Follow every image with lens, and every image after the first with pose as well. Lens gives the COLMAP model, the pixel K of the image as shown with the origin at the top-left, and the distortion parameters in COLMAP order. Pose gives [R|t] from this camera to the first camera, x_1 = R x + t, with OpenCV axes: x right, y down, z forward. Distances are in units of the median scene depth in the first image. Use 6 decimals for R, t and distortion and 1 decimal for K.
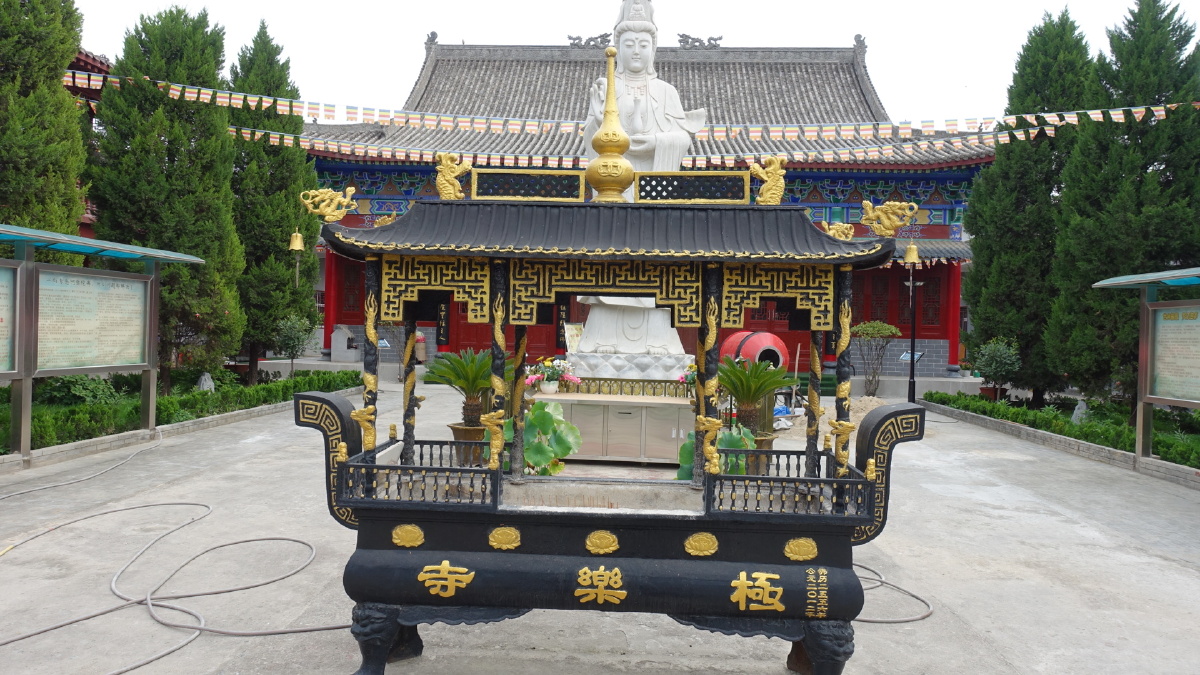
lens RADIAL K [[824.6, 0, 599.6], [0, 824.6, 337.1], [0, 0, 1]] dist [-0.001252, -0.002026]
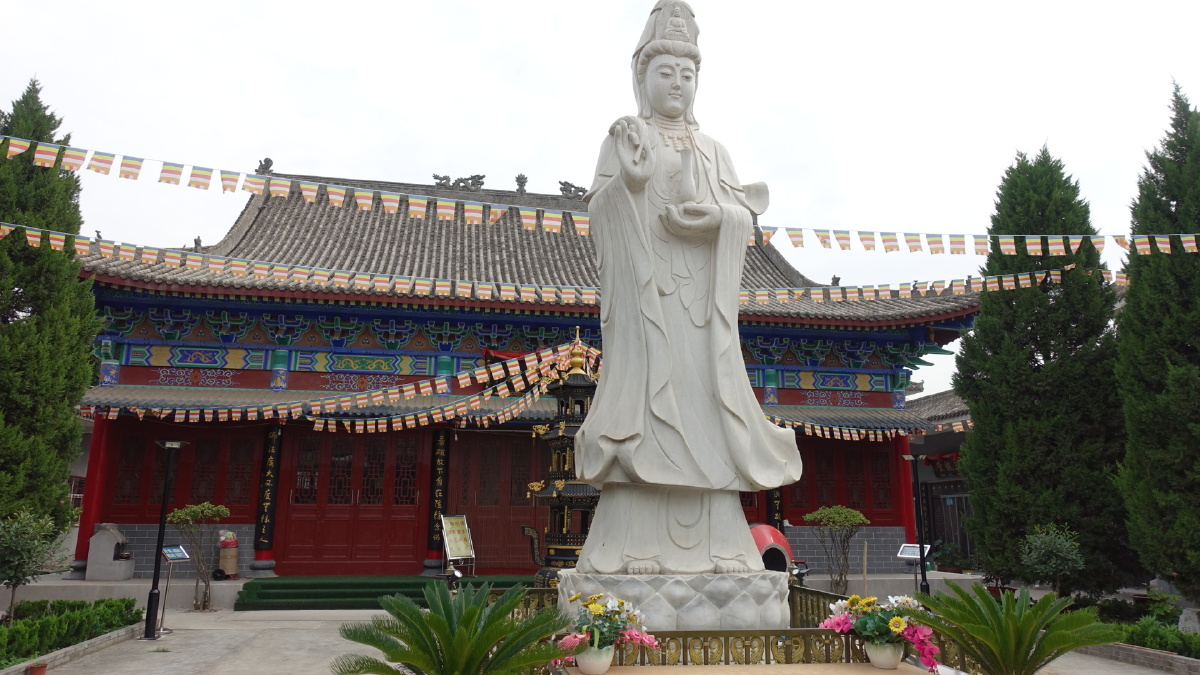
lens RADIAL K [[824.6, 0, 601.8], [0, 824.6, 337.0], [0, 0, 1]] dist [-0.001252, -0.002026]
pose [[0.972762, 0.030723, 0.229760, -0.097641], [0.021063, 0.975363, -0.219597, -0.009322], [-0.230846, 0.218455, 0.948149, 0.285159]]
